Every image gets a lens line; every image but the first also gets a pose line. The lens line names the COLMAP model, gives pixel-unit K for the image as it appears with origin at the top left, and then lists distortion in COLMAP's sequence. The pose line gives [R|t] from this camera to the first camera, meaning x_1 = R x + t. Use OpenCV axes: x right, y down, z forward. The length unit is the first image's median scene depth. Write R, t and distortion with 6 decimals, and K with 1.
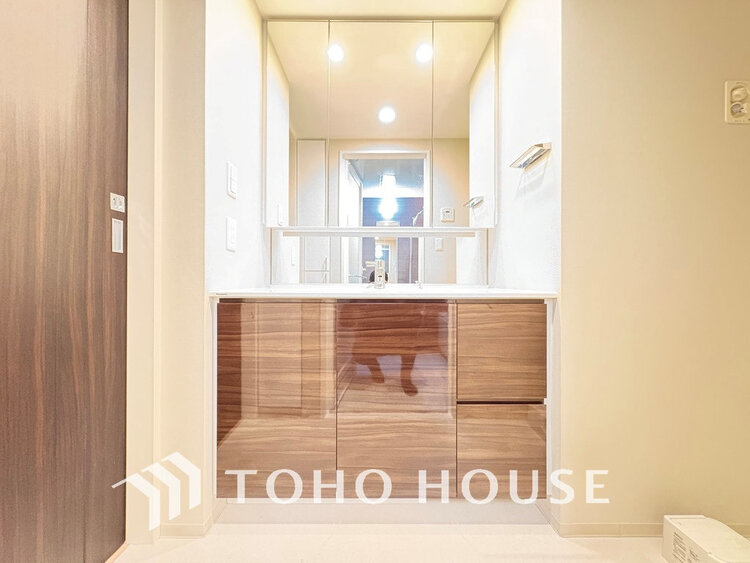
lens RADIAL K [[298.3, 0, 375.0], [0, 298.3, 281.5], [0, 0, 1]] dist [0.000169, 0.000011]
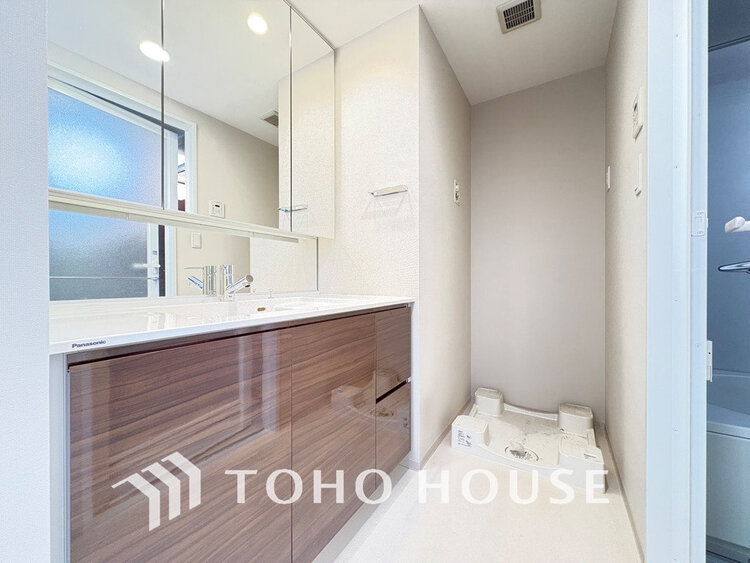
lens RADIAL K [[298.3, 0, 375.0], [0, 298.3, 281.5], [0, 0, 1]] dist [0.000169, 0.000011]
pose [[0.528725, -0.006178, 0.848771, -0.612136], [-0.000540, 0.999971, 0.007615, -0.044718], [-0.848793, -0.004484, 0.528706, 0.398358]]
